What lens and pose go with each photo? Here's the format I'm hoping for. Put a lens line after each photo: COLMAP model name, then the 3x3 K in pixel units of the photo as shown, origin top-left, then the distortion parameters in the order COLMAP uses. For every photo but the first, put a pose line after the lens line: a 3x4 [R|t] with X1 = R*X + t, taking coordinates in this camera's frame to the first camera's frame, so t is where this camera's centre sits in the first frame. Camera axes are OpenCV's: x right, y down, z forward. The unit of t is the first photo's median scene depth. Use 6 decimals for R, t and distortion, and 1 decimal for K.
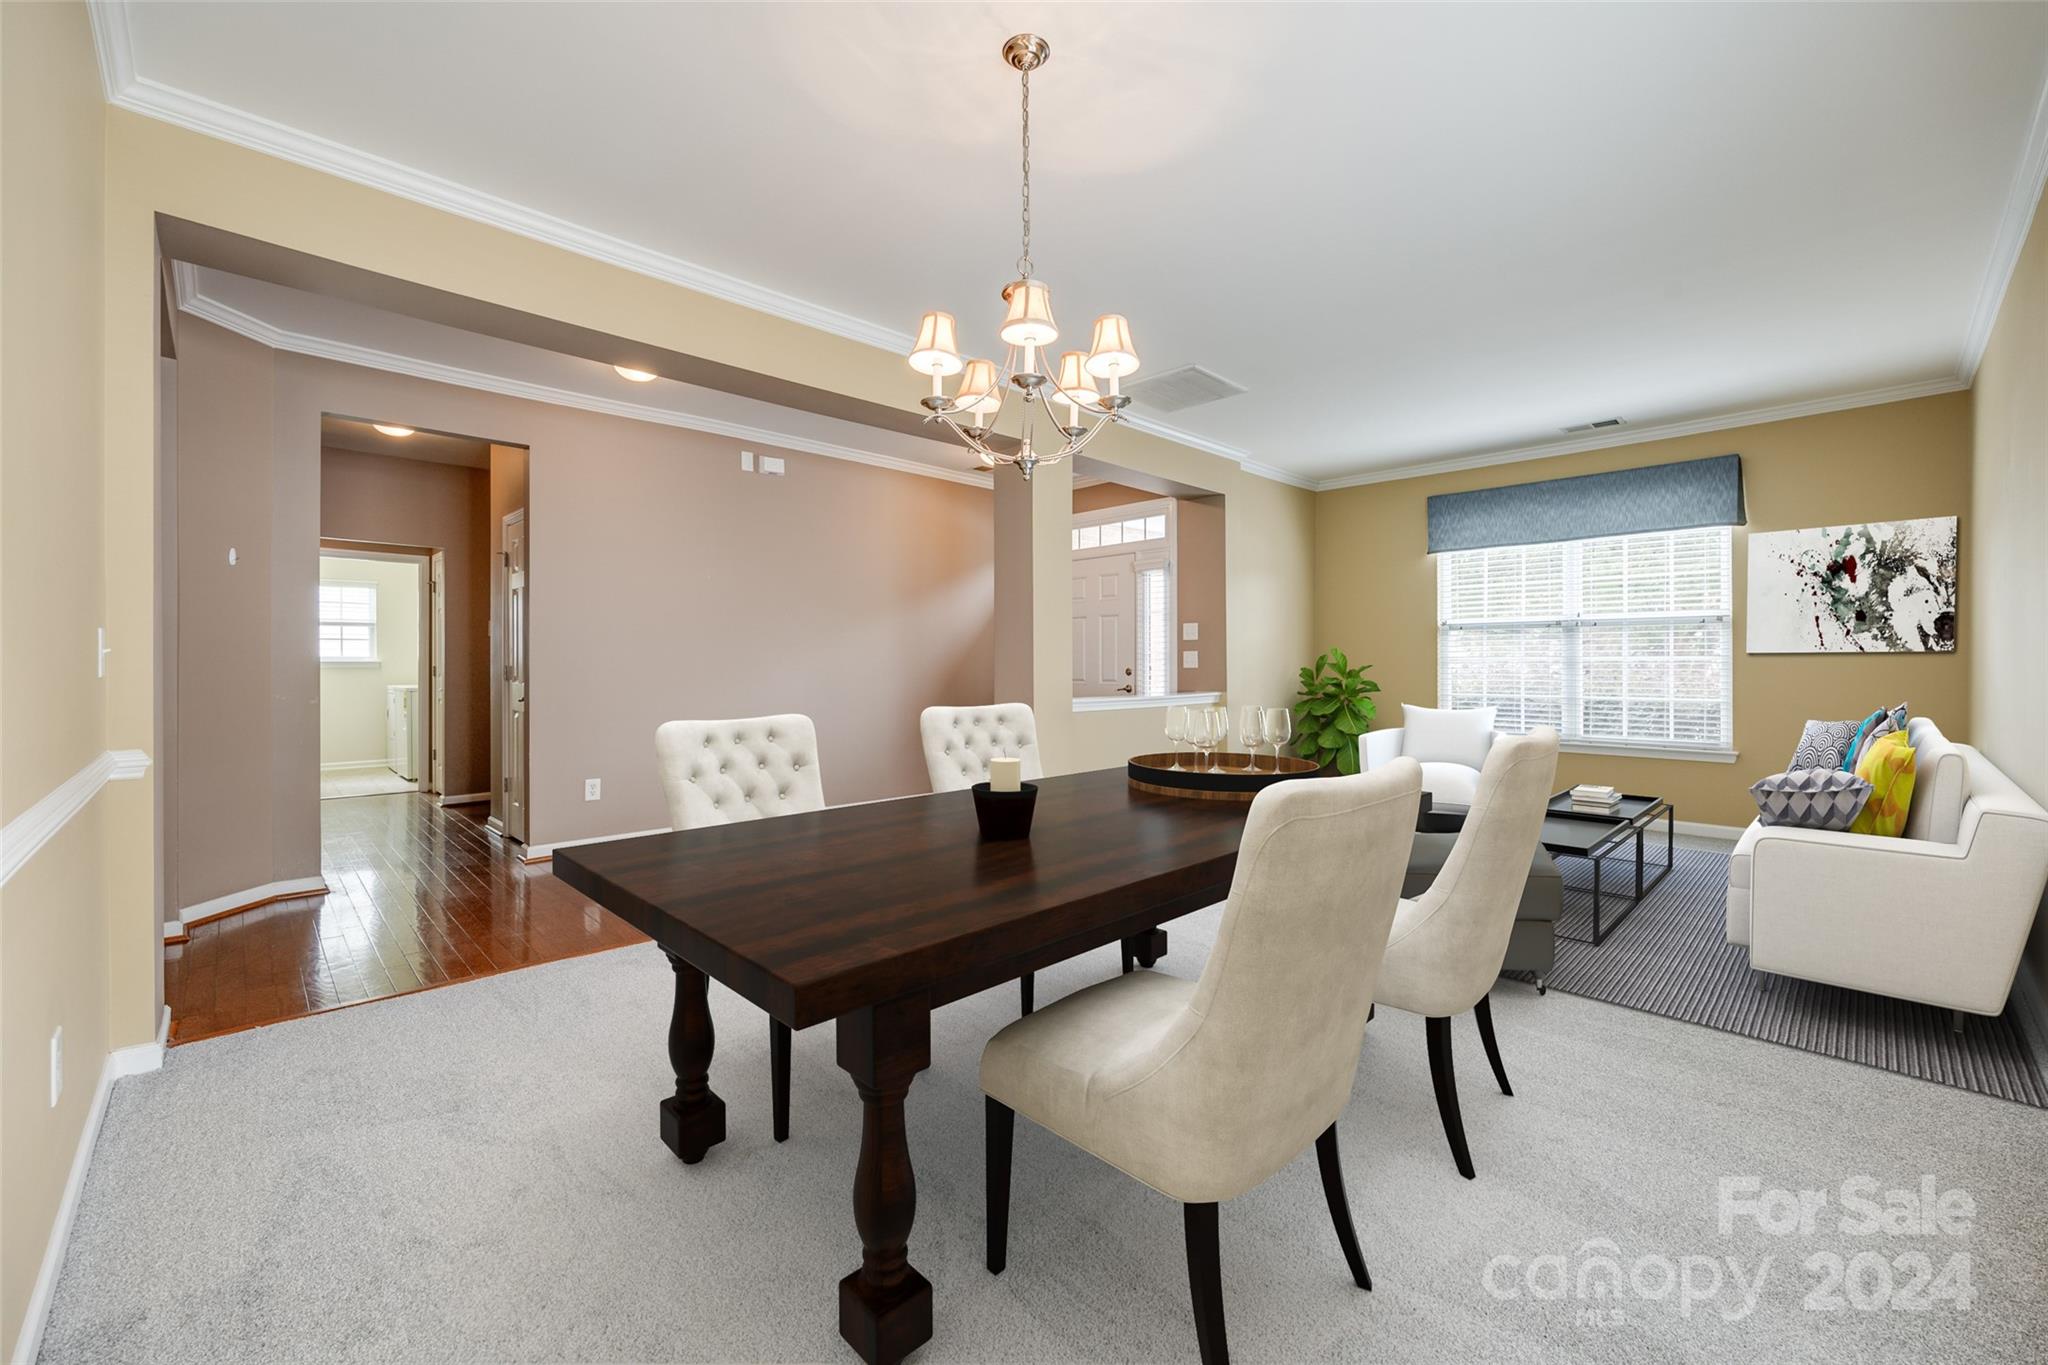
lens RADIAL K [[821.5, 0, 1022.9], [0, 821.5, 667.2], [0, 0, 1]] dist [-0.001580, 0.000002]
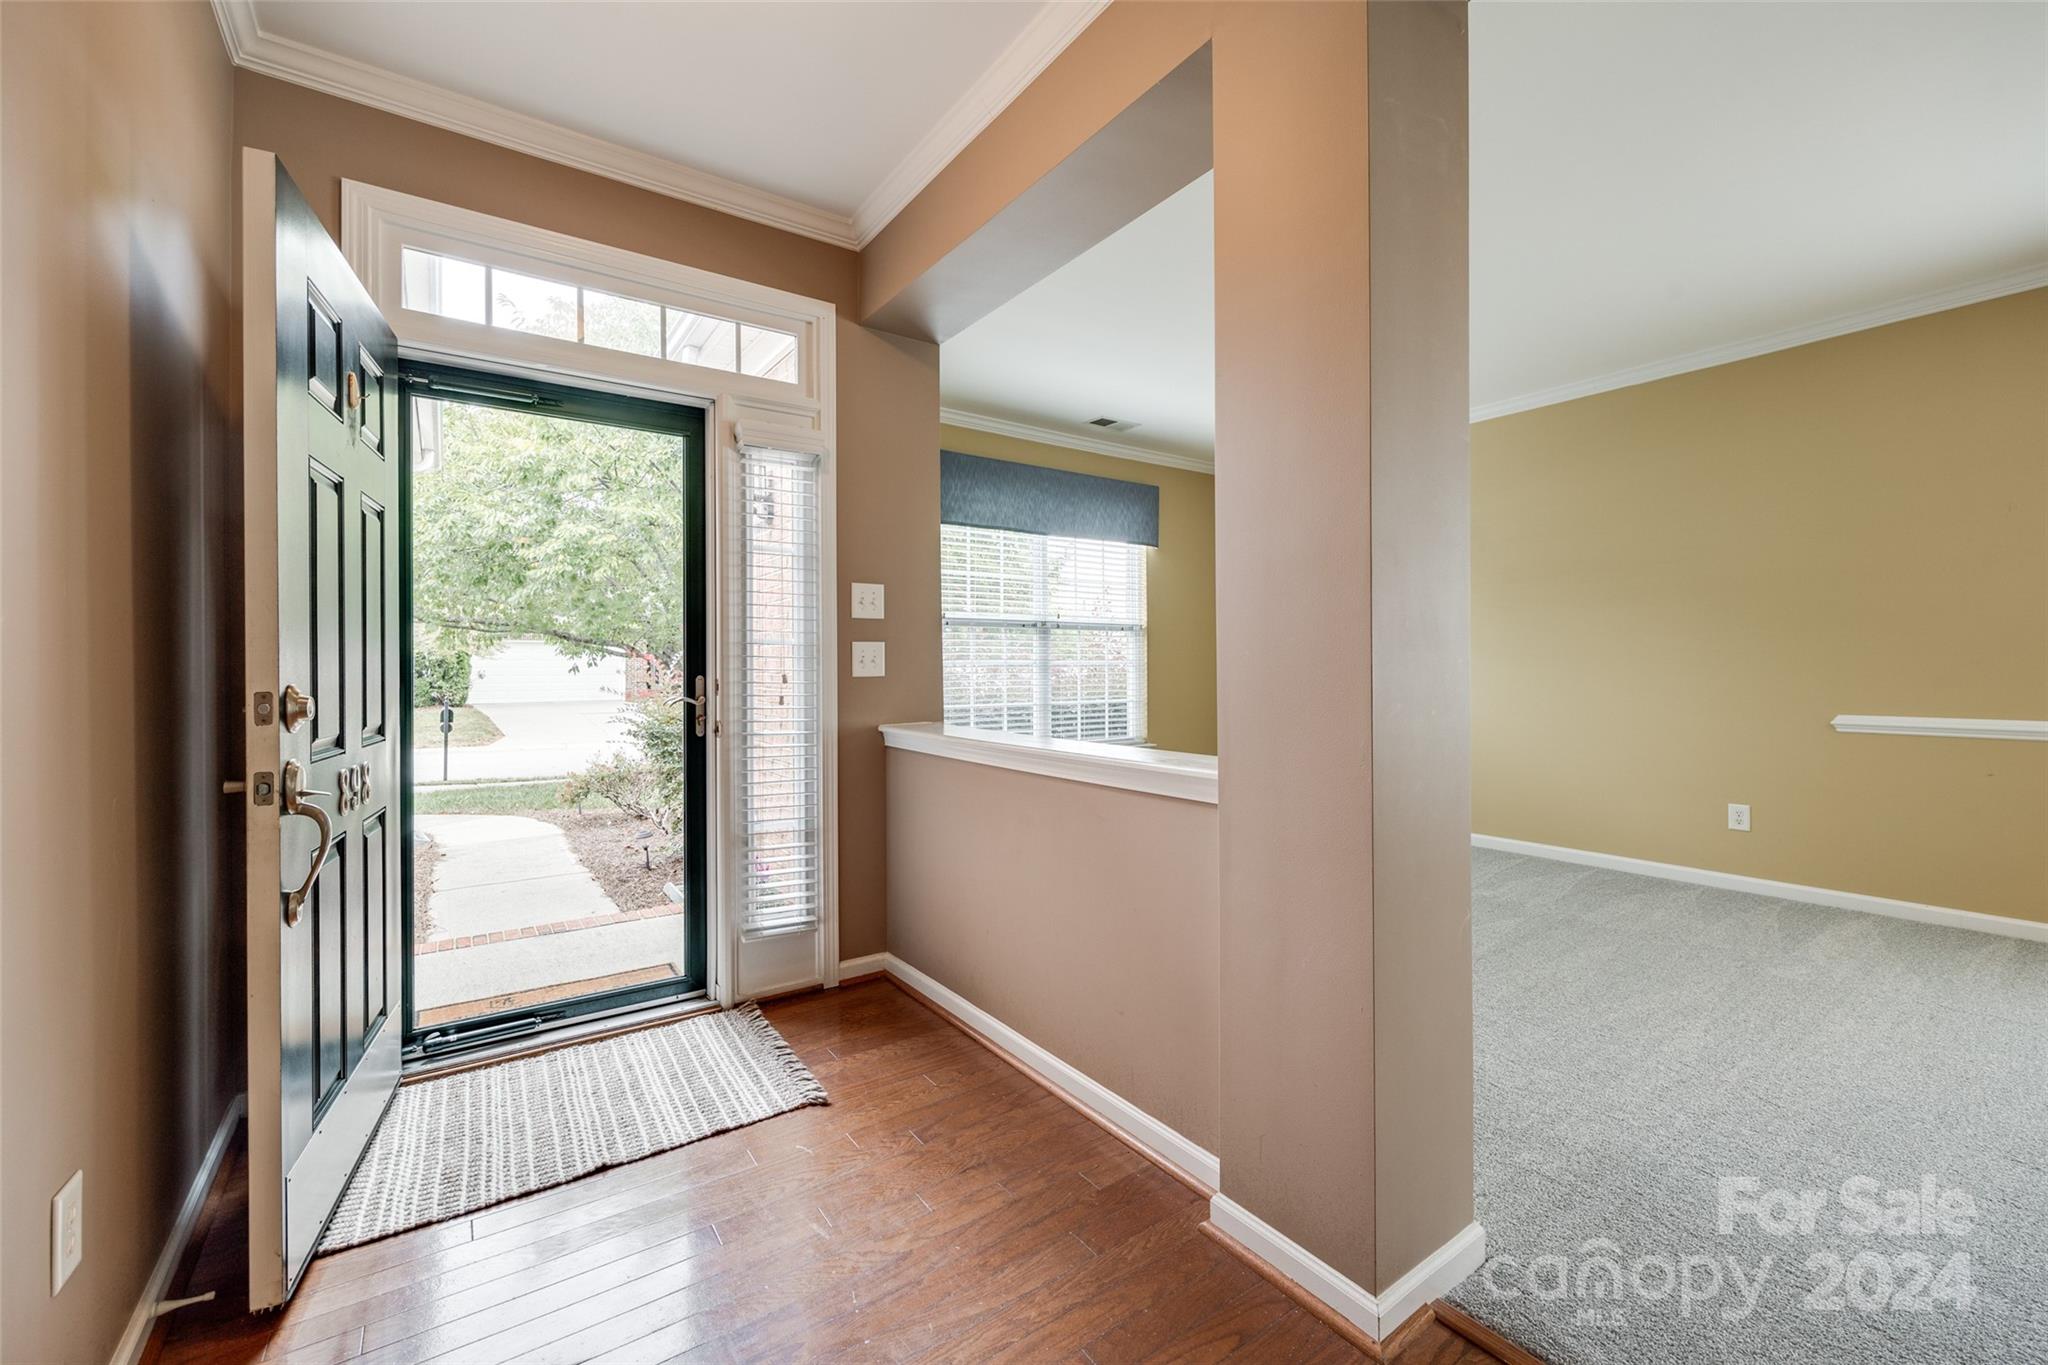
lens RADIAL K [[821.5, 0, 1022.9], [0, 821.5, 667.2], [0, 0, 1]] dist [-0.001580, 0.000002]
pose [[0.166958, -0.000731, 0.985964, -0.266301], [0.003726, 0.999993, 0.000111, -0.004548], [-0.985957, 0.003656, 0.166960, 0.861121]]
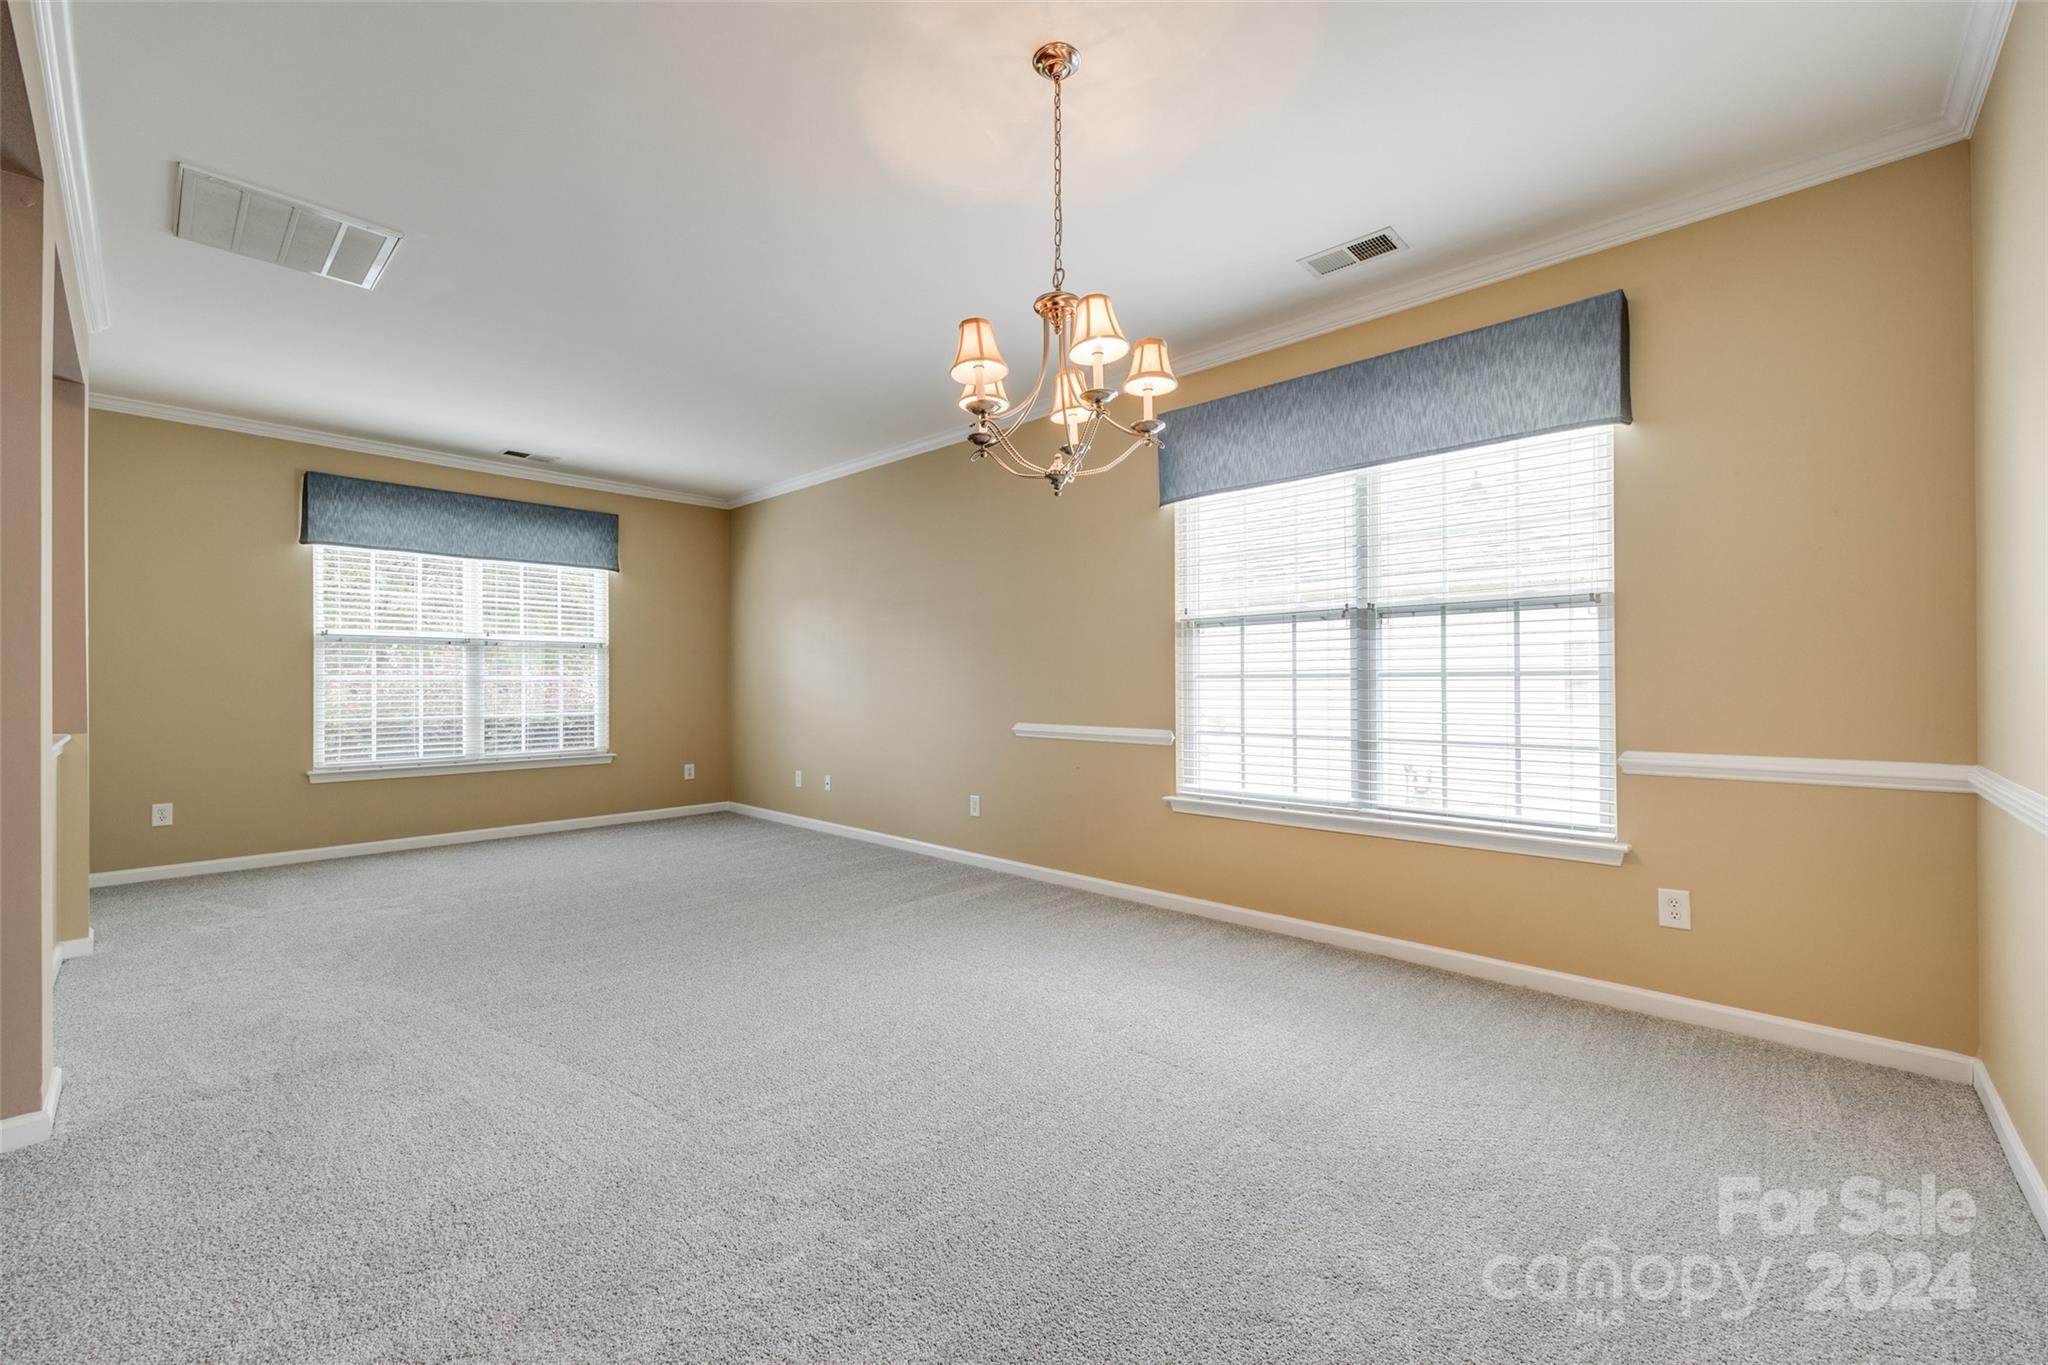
lens RADIAL K [[819.5, 0, 1020.5], [0, 819.5, 677.3], [0, 0, 1]] dist [-0.000722, 0.000040]
pose [[-0.046716, 0.004820, 0.998897, -0.349094], [0.005373, 0.999975, -0.004574, -0.002638], [-0.998894, 0.005154, -0.046741, 0.385584]]
